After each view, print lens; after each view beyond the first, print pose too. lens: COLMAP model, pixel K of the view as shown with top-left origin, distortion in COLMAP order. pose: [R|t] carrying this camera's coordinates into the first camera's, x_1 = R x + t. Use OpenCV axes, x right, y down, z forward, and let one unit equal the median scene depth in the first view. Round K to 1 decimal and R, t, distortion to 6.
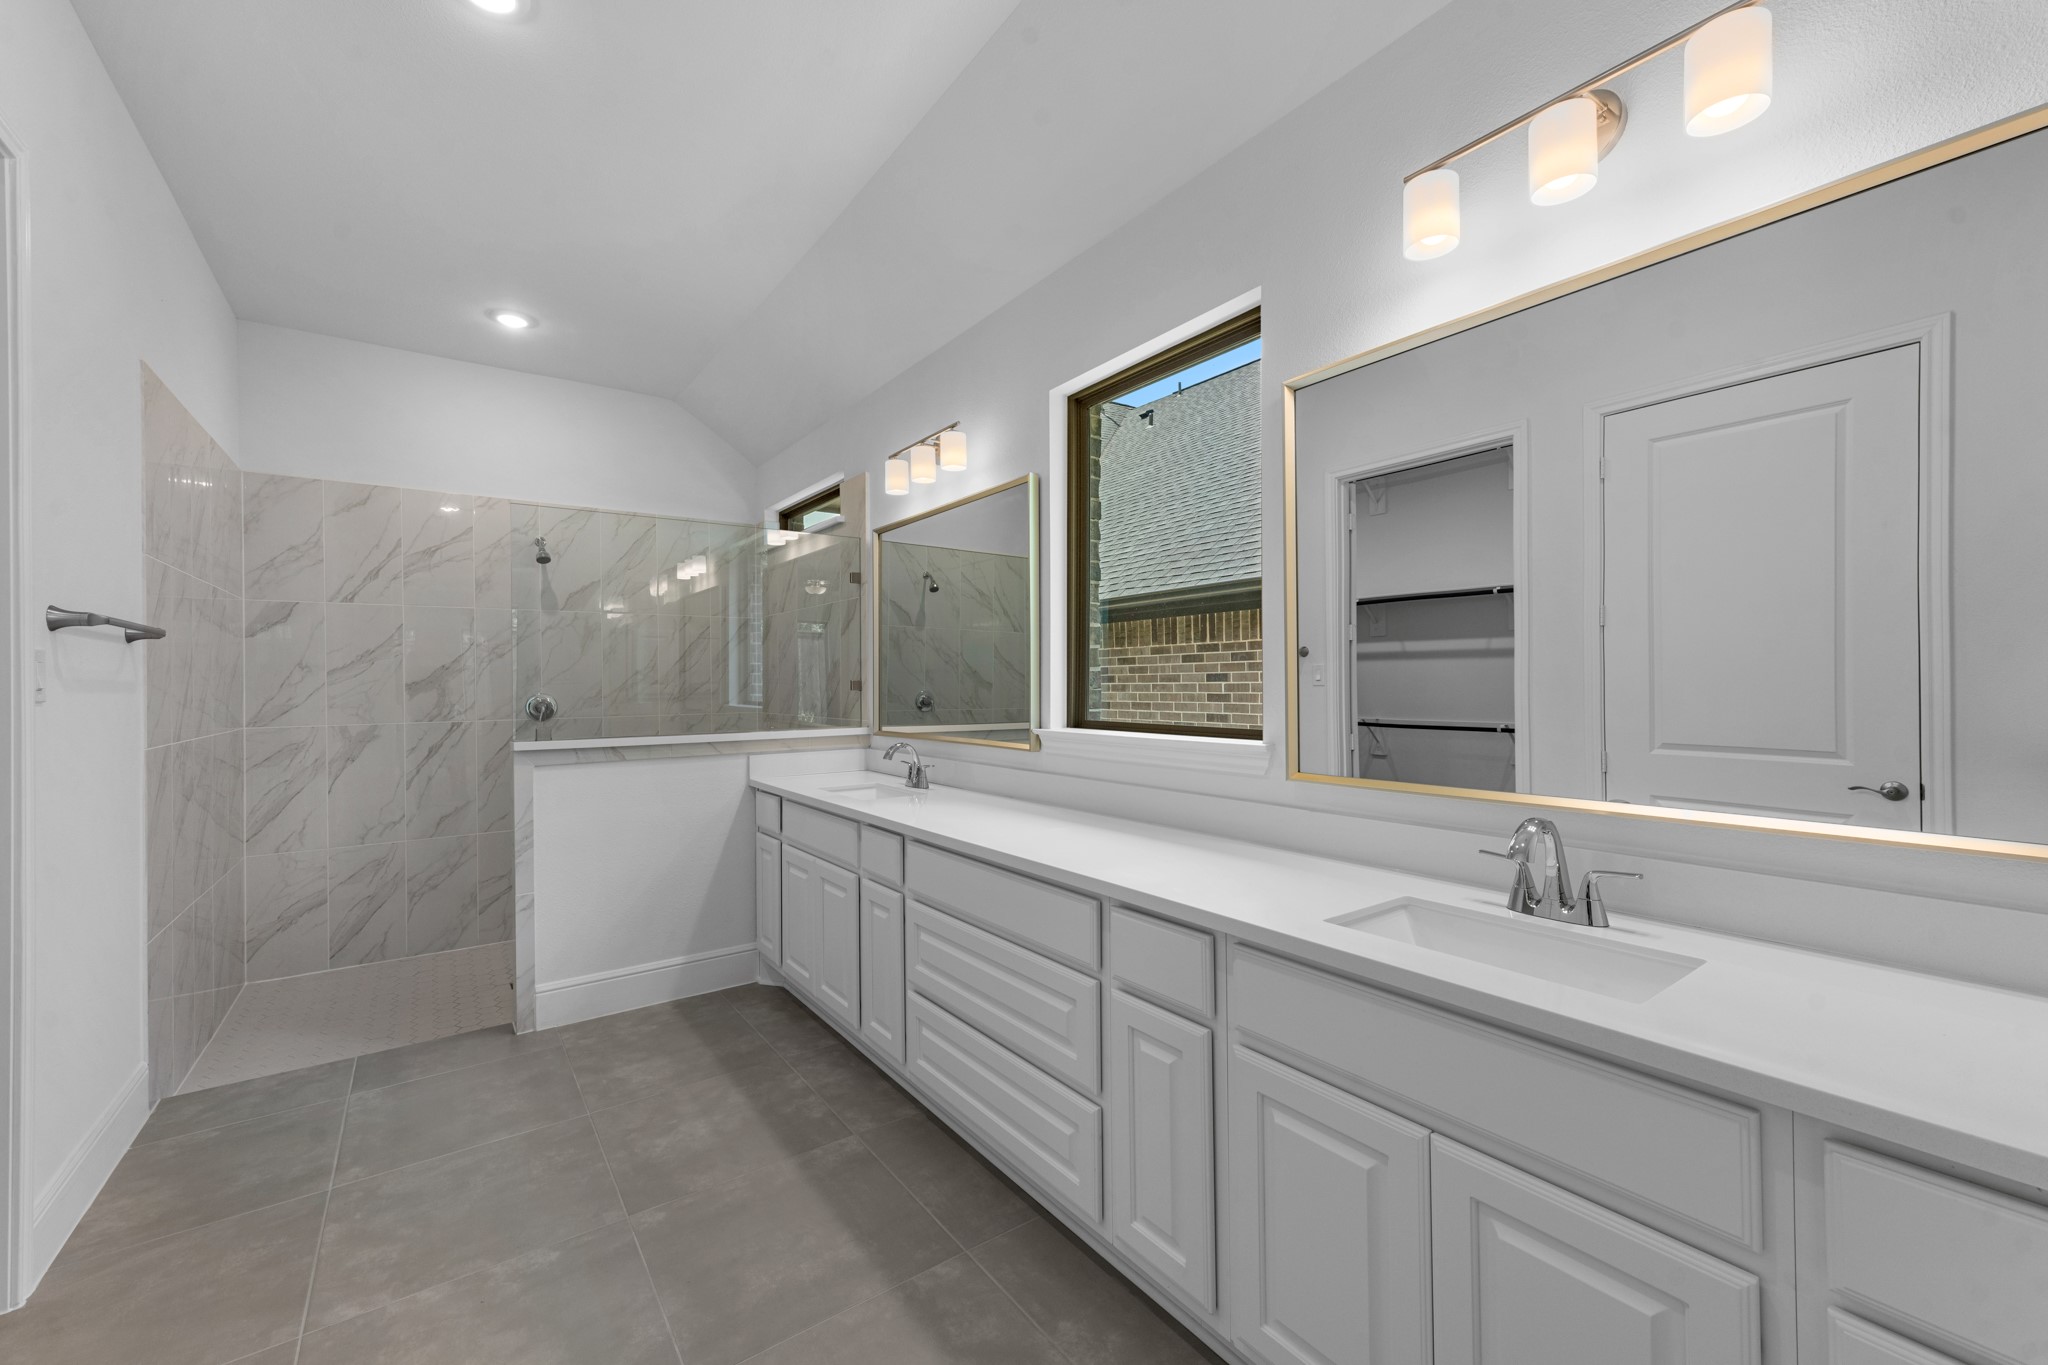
lens RADIAL K [[826.7, 0, 1020.3], [0, 826.7, 688.7], [0, 0, 1]] dist [0.003553, -0.000184]
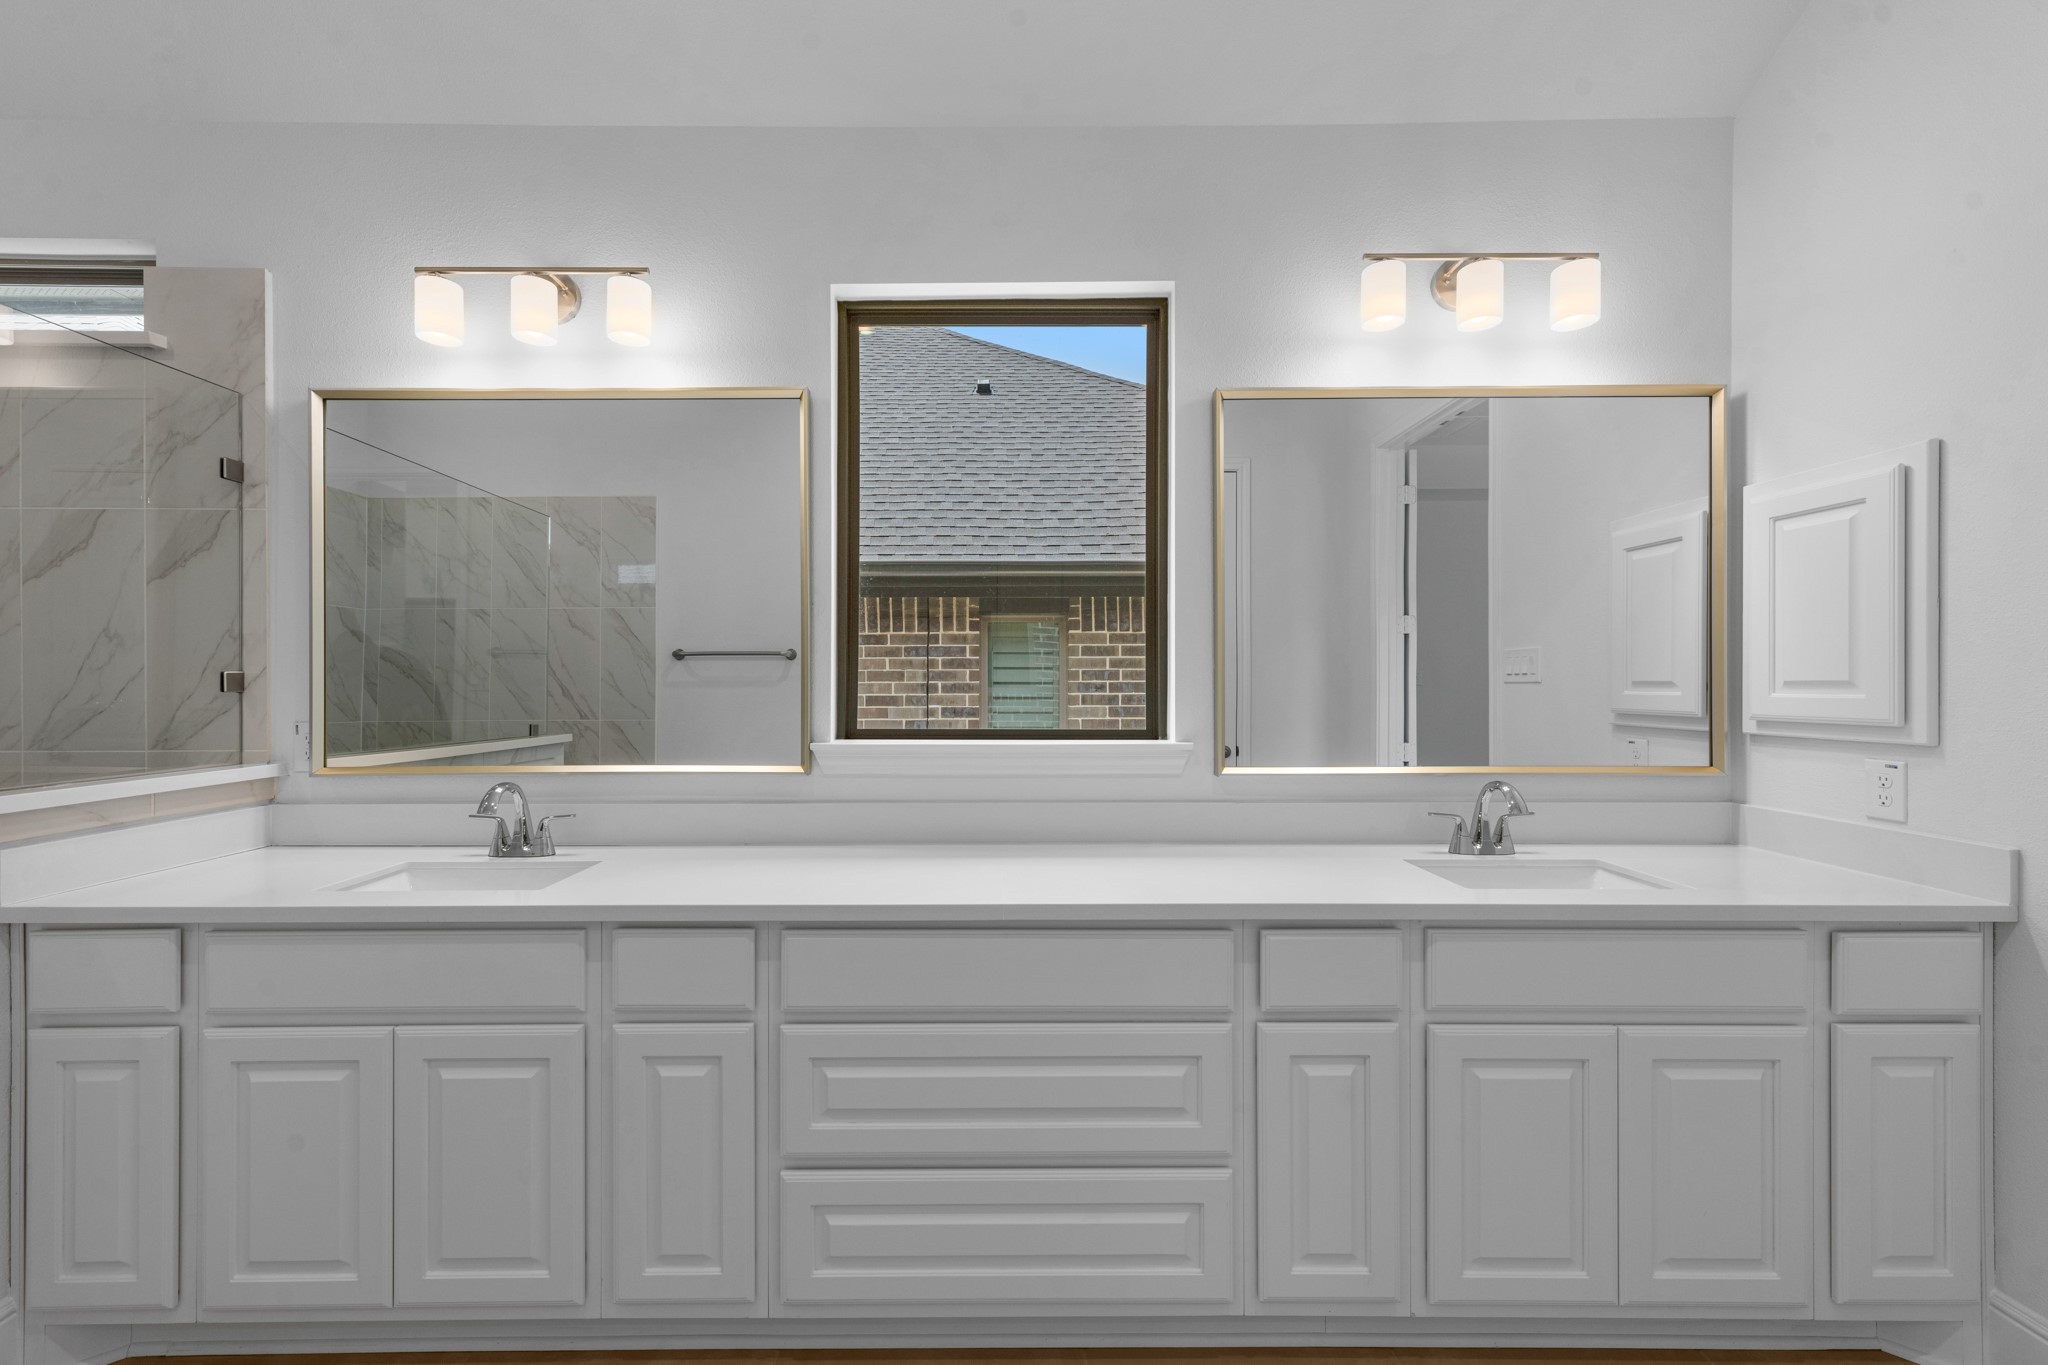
lens RADIAL K [[854.4, 0, 1024.0], [0, 854.4, 682.5], [0, 0, 1]] dist [0.002806, -0.000155]
pose [[0.574900, 0.004829, 0.818209, -0.391930], [0.003854, 0.999956, -0.008610, 0.003151], [-0.818214, 0.008103, 0.574856, 0.341021]]
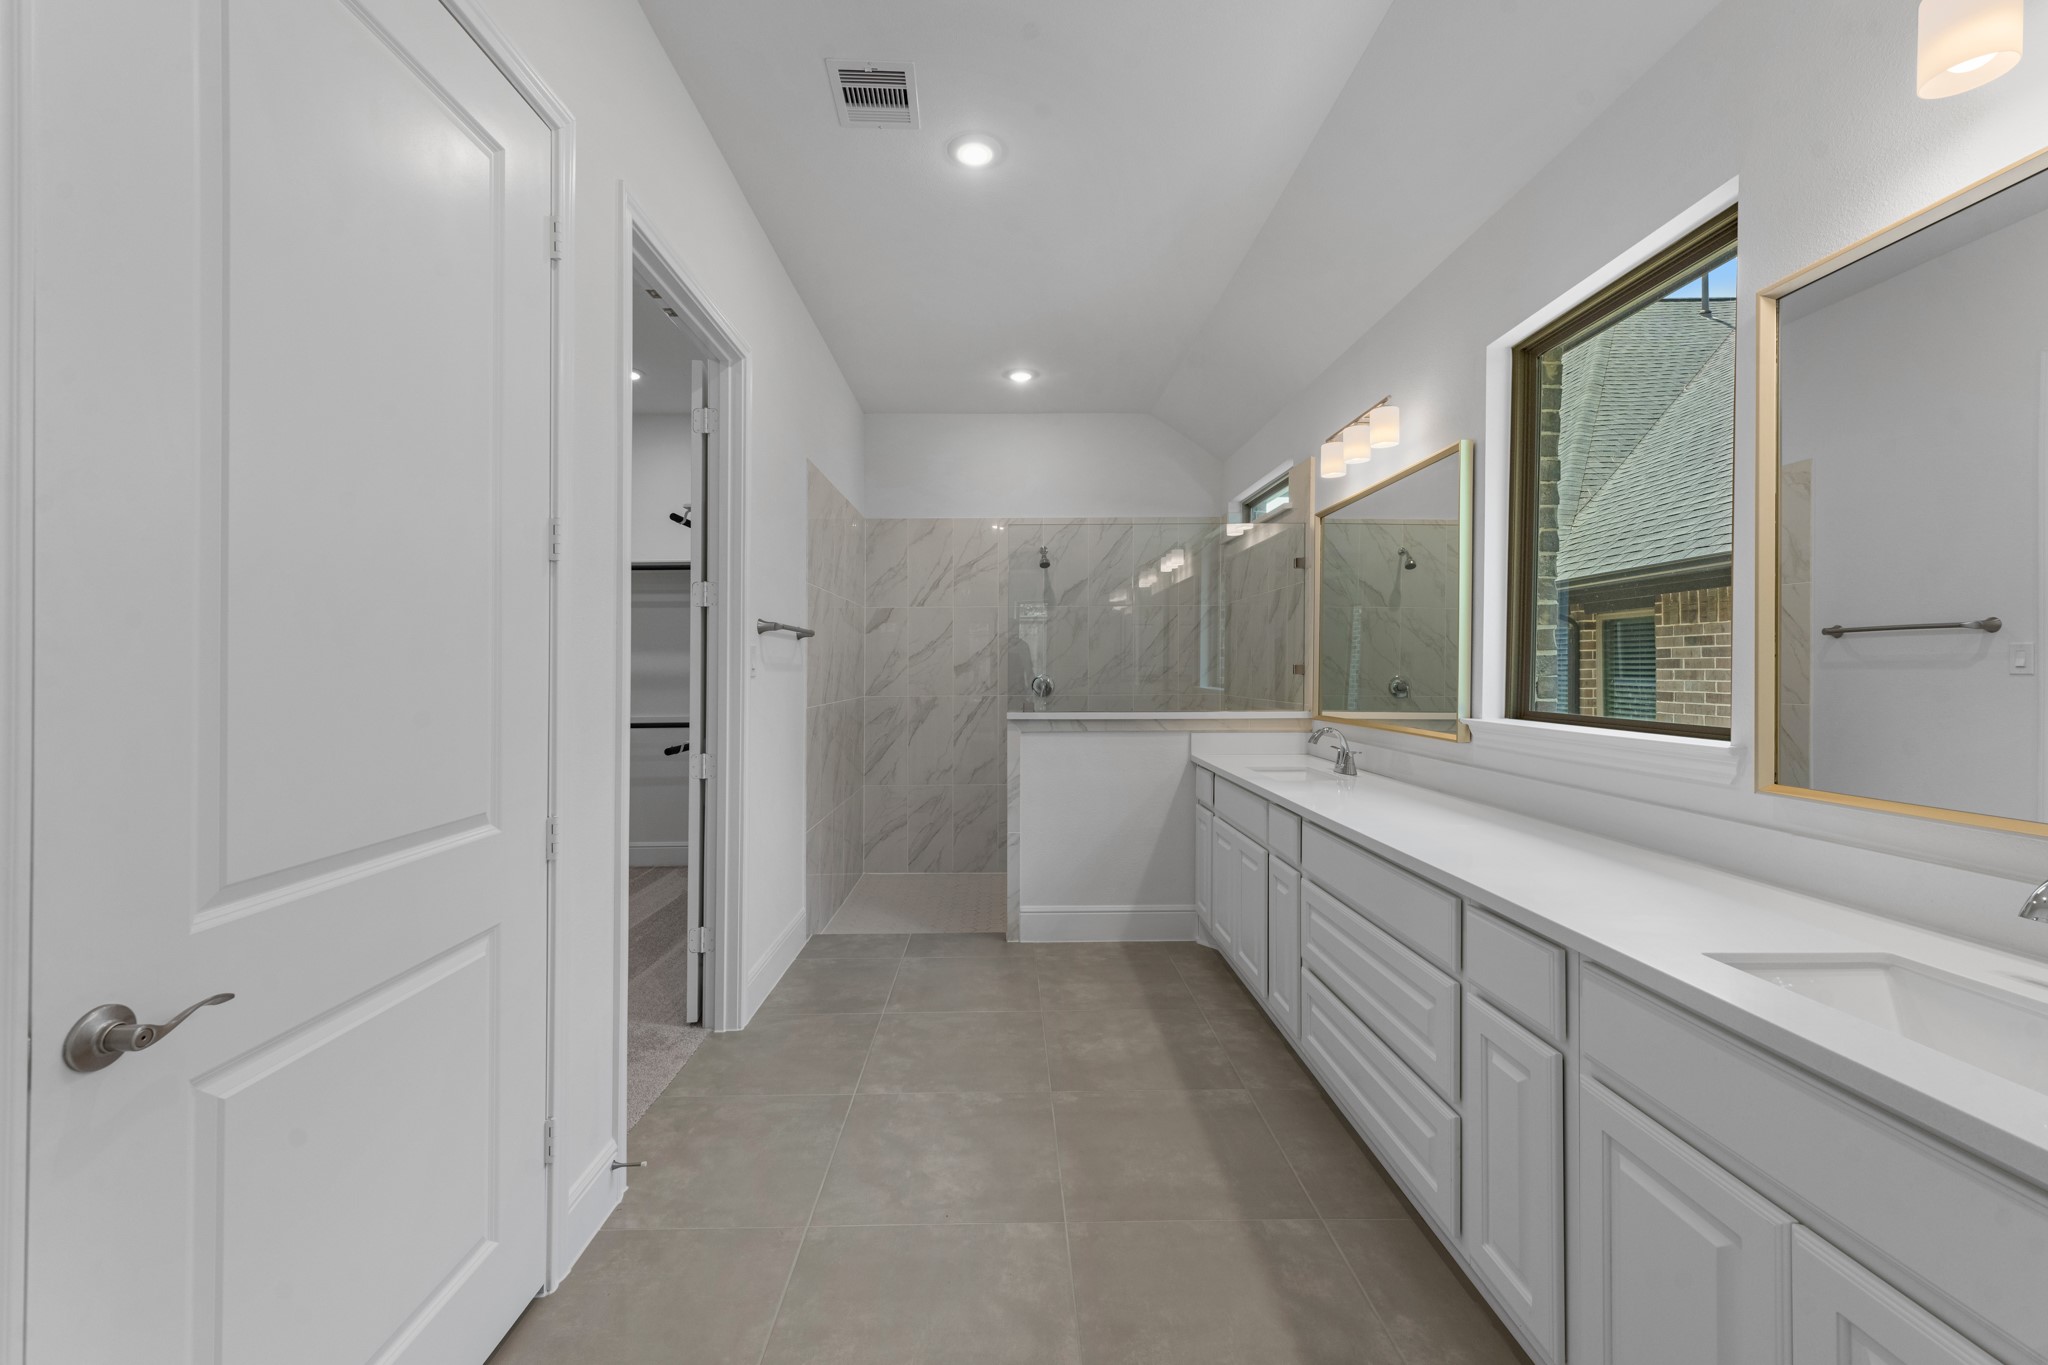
lens RADIAL K [[833.6, 0, 1005.0], [0, 833.6, 669.2], [0, 0, 1]] dist [-0.000007, -0.000059]
pose [[0.813769, 0.006303, -0.581154, 0.114596], [-0.008168, 0.999966, -0.000591, -0.001005], [0.581131, 0.005227, 0.813793, -0.041926]]
